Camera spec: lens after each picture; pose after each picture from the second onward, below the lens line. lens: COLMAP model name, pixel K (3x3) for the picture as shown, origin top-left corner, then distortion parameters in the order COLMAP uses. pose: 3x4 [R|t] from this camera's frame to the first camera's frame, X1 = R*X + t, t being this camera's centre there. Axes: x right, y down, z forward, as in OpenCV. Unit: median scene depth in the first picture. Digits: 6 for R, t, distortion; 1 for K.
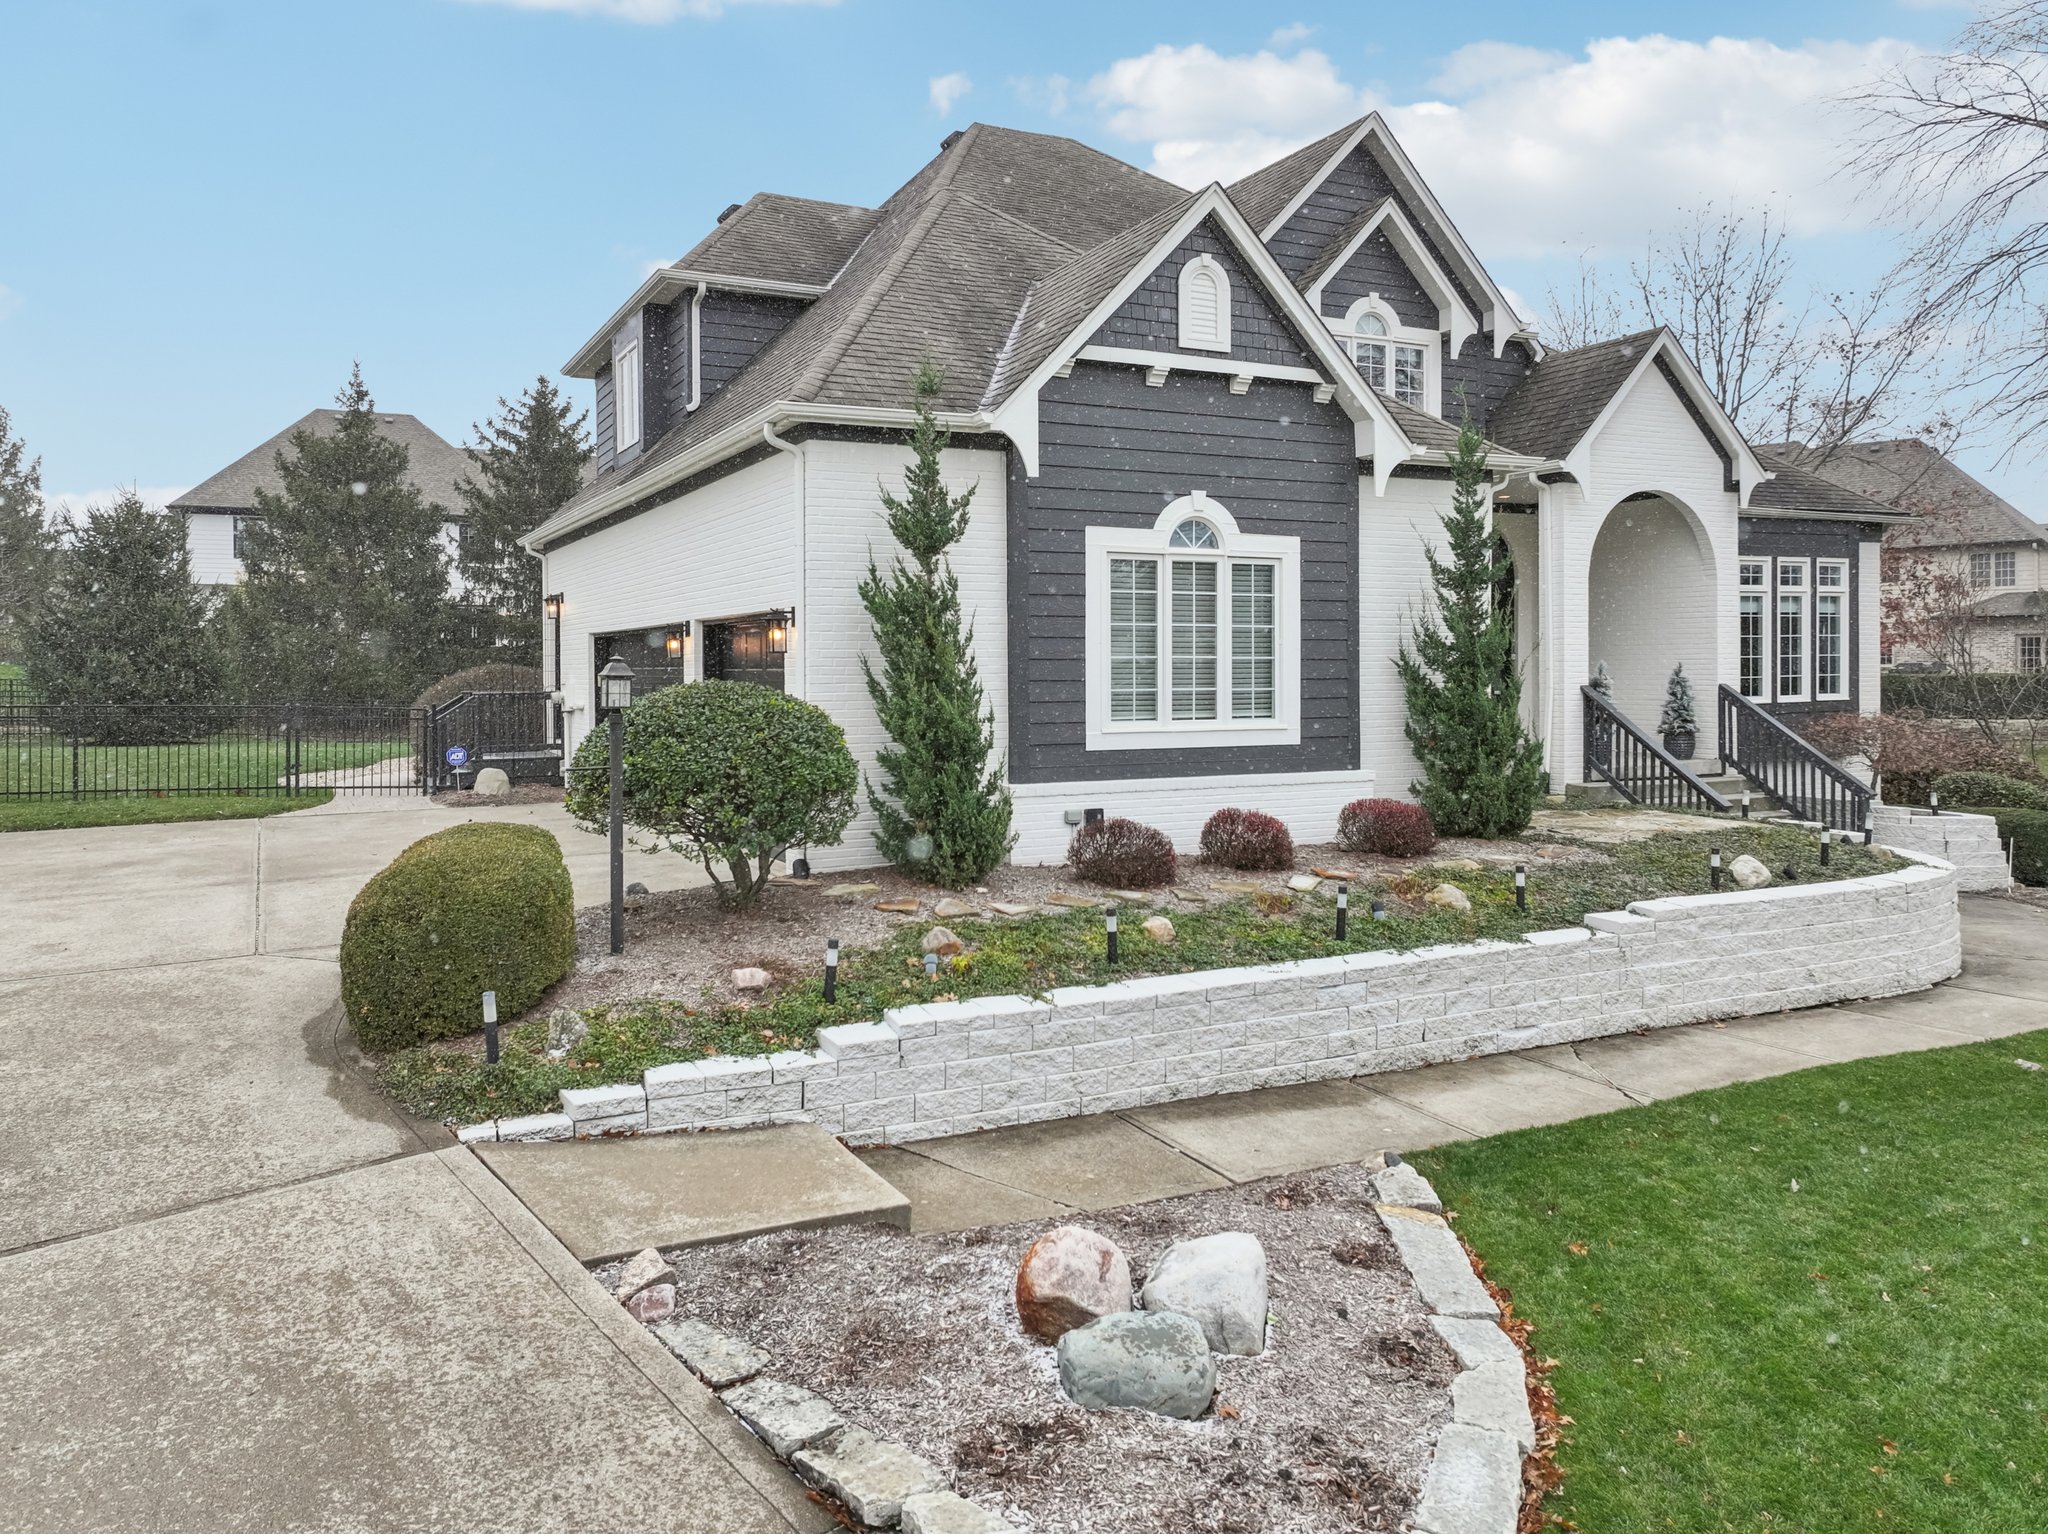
lens RADIAL K [[1455.8, 0, 1014.9], [0, 1455.8, 718.4], [0, 0, 1]] dist [0.002935, 0.004240]
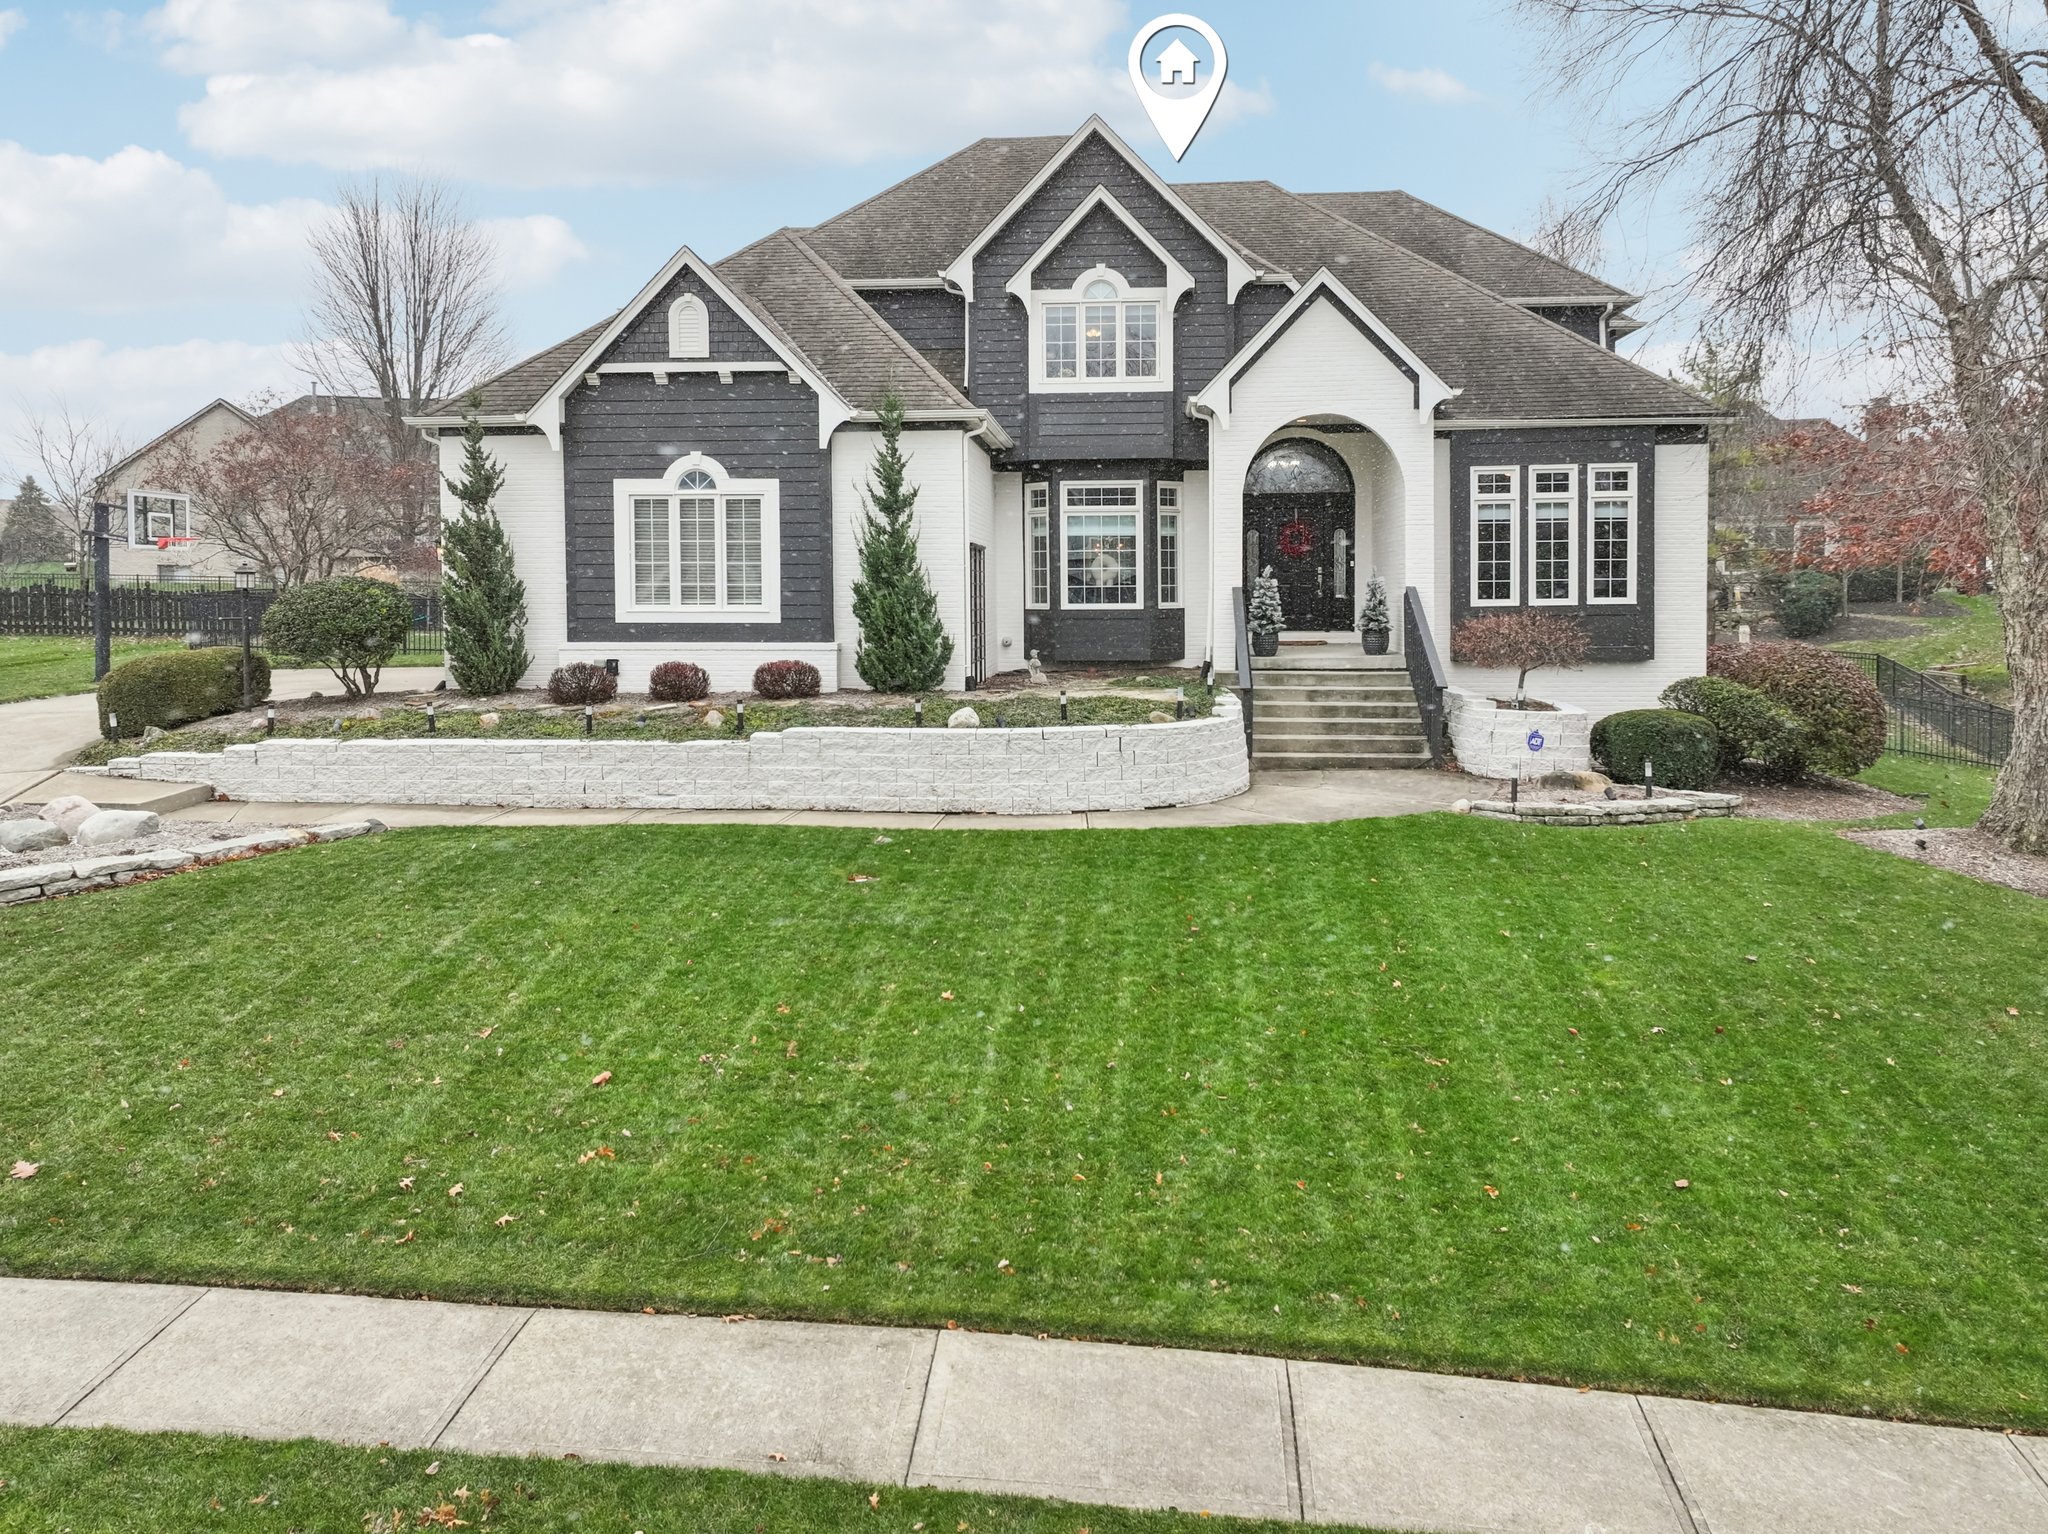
lens RADIAL K [[1478.2, 0, 1018.5], [0, 1478.2, 662.3], [0, 0, 1]] dist [0.001536, 0.000508]
pose [[0.860494, 0.027021, -0.508743, 1.200780], [-0.019138, 0.999602, 0.020722, 0.022710], [0.509101, -0.008094, 0.860669, -0.144256]]
